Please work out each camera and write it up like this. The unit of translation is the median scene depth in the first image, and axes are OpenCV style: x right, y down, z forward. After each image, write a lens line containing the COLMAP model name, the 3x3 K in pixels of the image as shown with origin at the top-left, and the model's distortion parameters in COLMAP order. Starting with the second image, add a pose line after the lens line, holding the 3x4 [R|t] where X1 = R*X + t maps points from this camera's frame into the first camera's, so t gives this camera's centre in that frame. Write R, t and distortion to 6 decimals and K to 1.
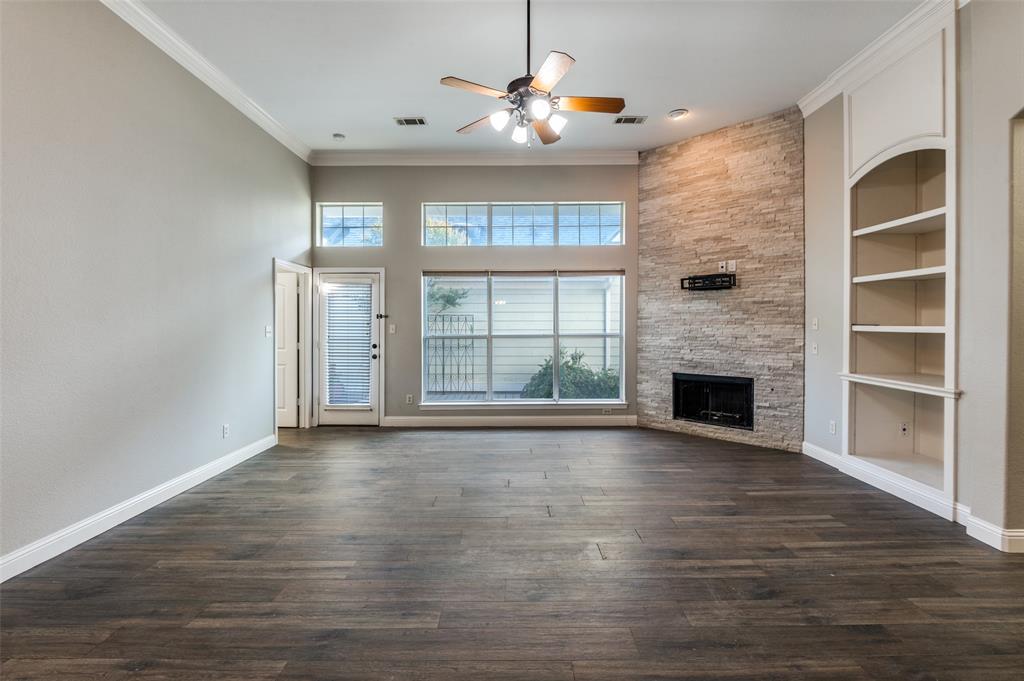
lens RADIAL K [[461.8, 0, 516.0], [0, 461.8, 329.8], [0, 0, 1]] dist [-0.006350, -0.005156]
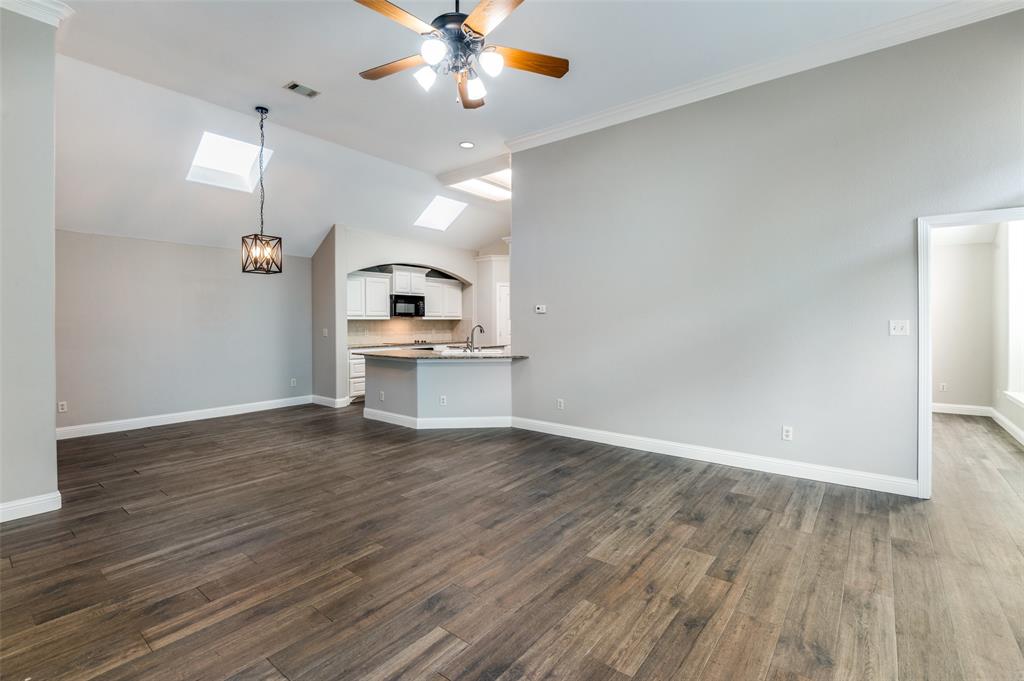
lens RADIAL K [[461.8, 0, 515.7], [0, 461.8, 334.2], [0, 0, 1]] dist [-0.006350, -0.005156]
pose [[-0.621834, 0.024455, -0.782767, 0.356829], [-0.003151, 0.999426, 0.033727, -0.008822], [0.783143, 0.023439, -0.621400, 0.946343]]
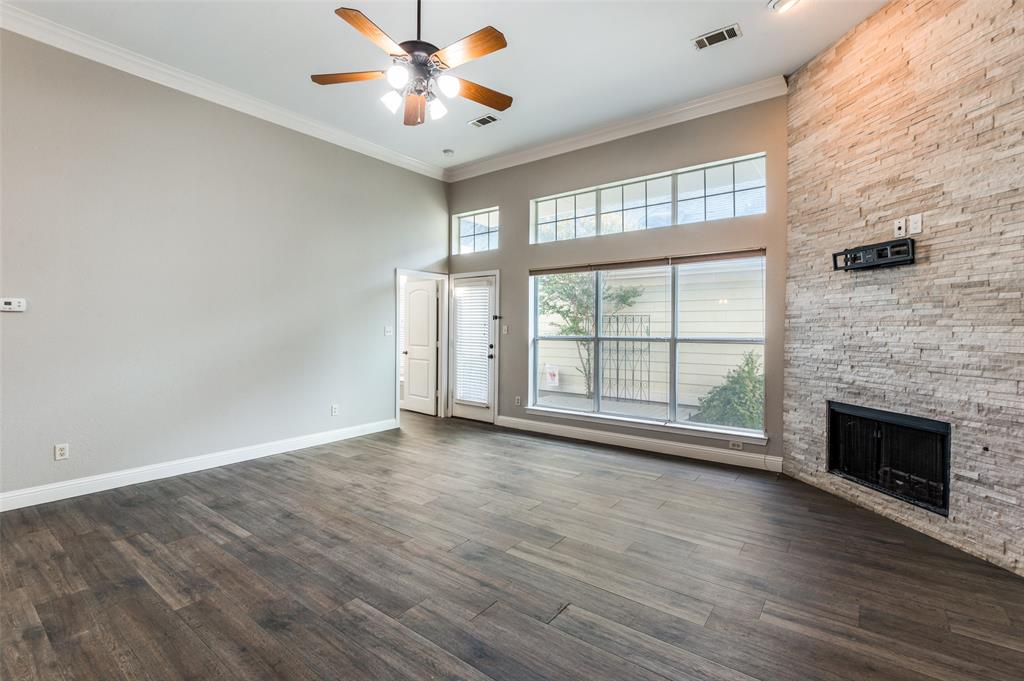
lens RADIAL K [[461.8, 0, 516.1], [0, 461.8, 330.1], [0, 0, 1]] dist [-0.006350, -0.005156]
pose [[0.797292, 0.007646, -0.603546, 0.424453], [-0.009630, 0.999954, -0.000055, -0.001611], [0.603517, 0.005856, 0.797329, 0.248115]]
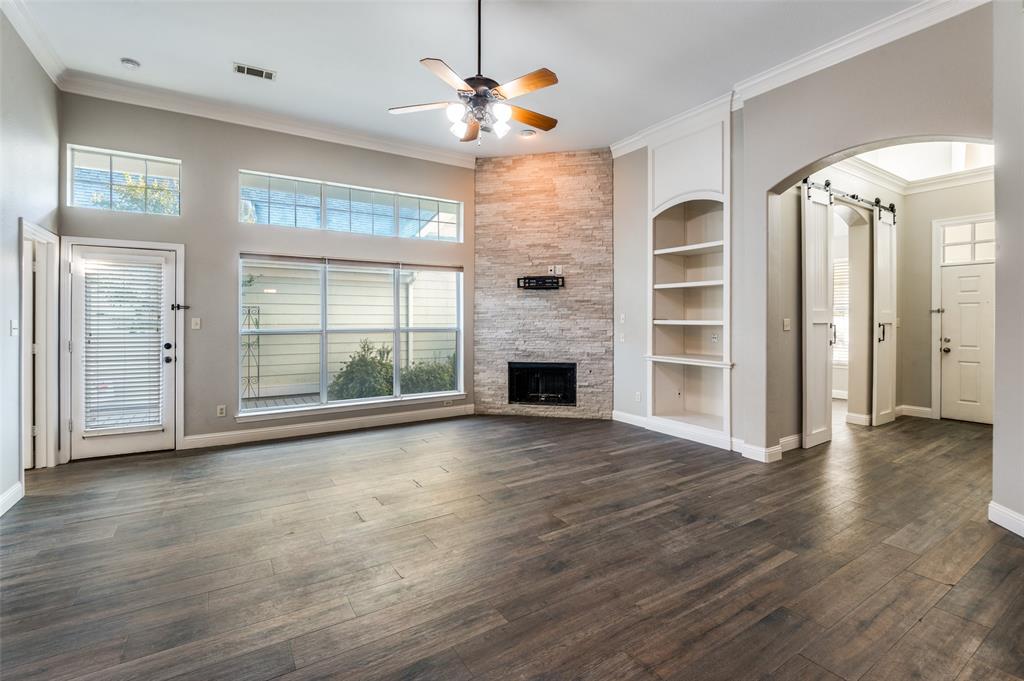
lens RADIAL K [[461.8, 0, 515.3], [0, 461.8, 320.2], [0, 0, 1]] dist [-0.006350, -0.005156]
pose [[0.843001, 0.001509, 0.537909, -0.272513], [0.003233, 0.999964, -0.007871, 0.000640], [-0.537902, 0.008375, 0.842966, 0.057381]]
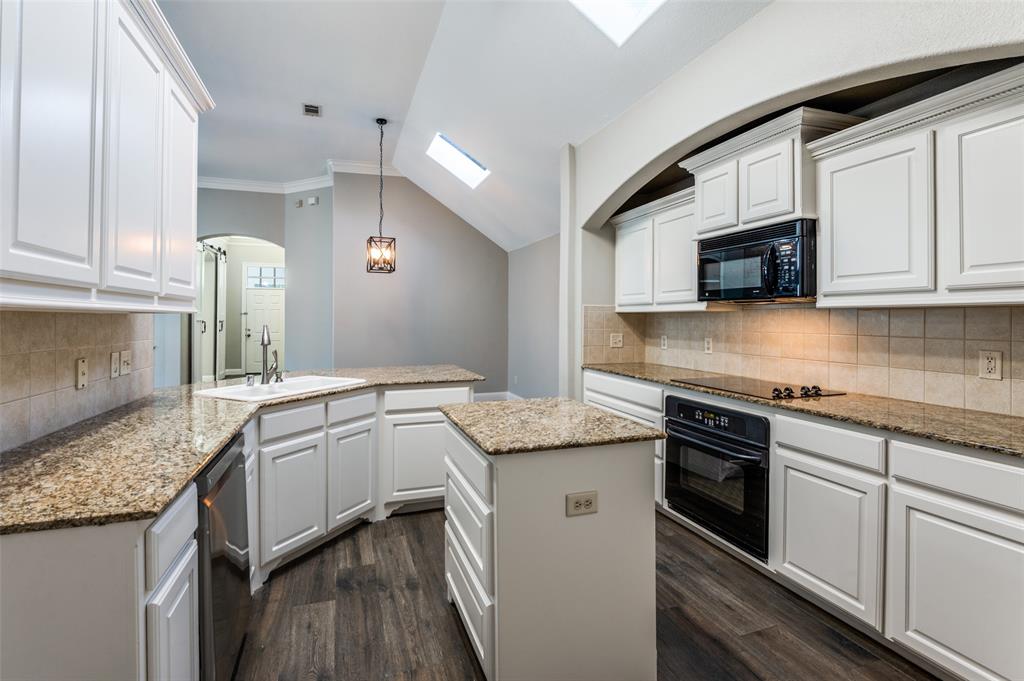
lens RADIAL K [[461.8, 0, 491.2], [0, 461.8, 317.7], [0, 0, 1]] dist [-0.006350, -0.005156]
pose [[-0.310165, 0.003879, 0.950675, -1.092345], [0.009275, 0.999956, -0.001054, 0.002614], [-0.950638, 0.008490, -0.310187, 0.045665]]
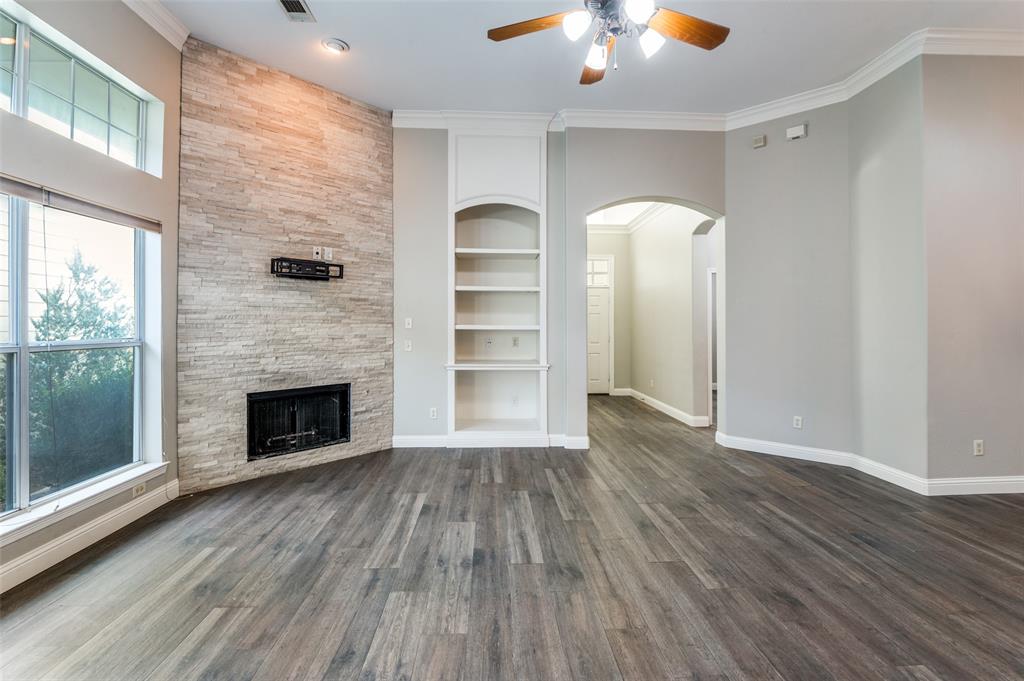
lens RADIAL K [[461.8, 0, 511.8], [0, 461.8, 322.1], [0, 0, 1]] dist [-0.006350, -0.005156]
pose [[-0.042304, 0.009578, 0.999059, -0.396304], [0.008750, 0.999919, -0.009216, -0.003152], [-0.999066, 0.008352, -0.042384, 0.712677]]
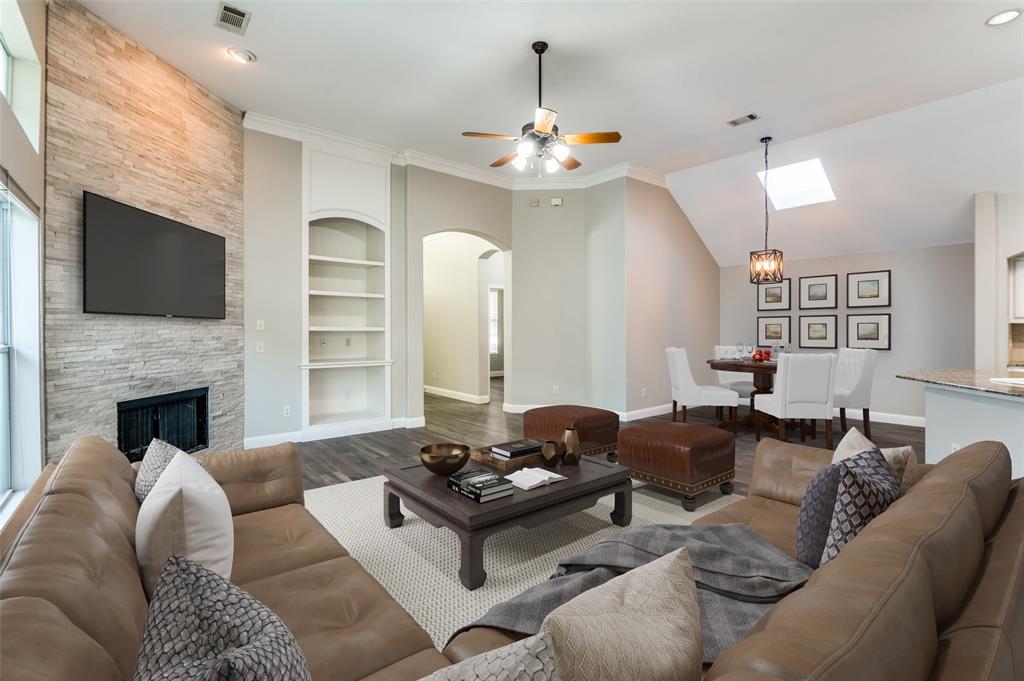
lens RADIAL K [[461.8, 0, 512.1], [0, 461.8, 327.3], [0, 0, 1]] dist [-0.006350, -0.005156]
pose [[-0.628427, 0.000585, 0.777868, -0.516334], [0.006135, 0.999972, 0.004204, -0.007598], [-0.777844, 0.007414, -0.628414, 1.086154]]
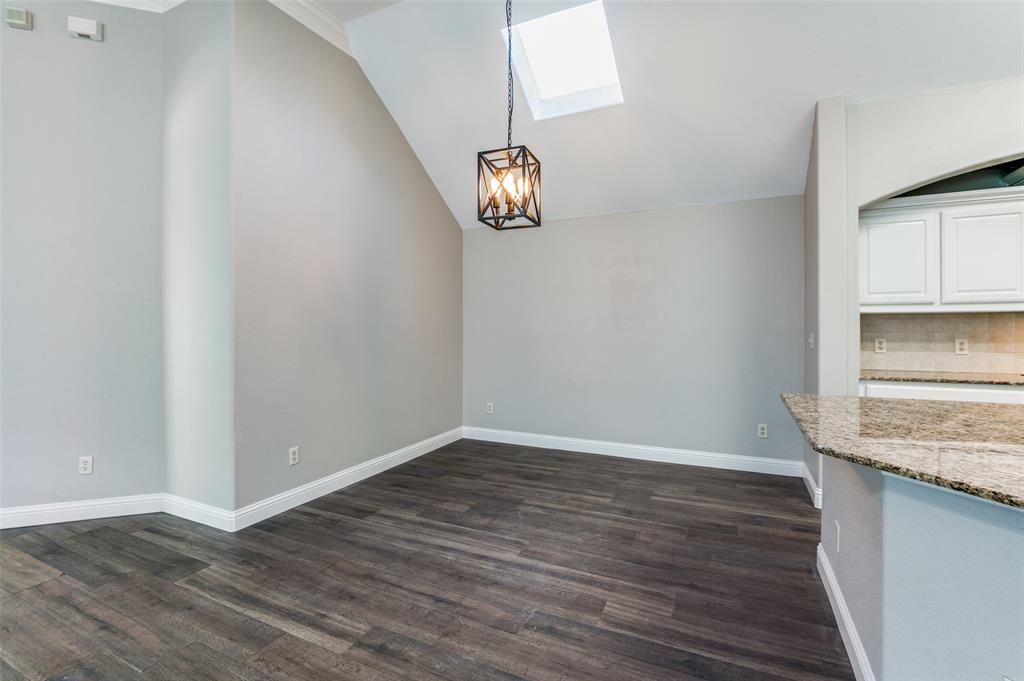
lens RADIAL K [[461.8, 0, 512.7], [0, 461.8, 328.7], [0, 0, 1]] dist [-0.006350, -0.005156]
pose [[-0.900213, 0.002343, 0.435444, -0.279624], [0.006364, 0.999950, 0.007776, 0.009749], [-0.435404, 0.009771, -0.900182, 0.412533]]
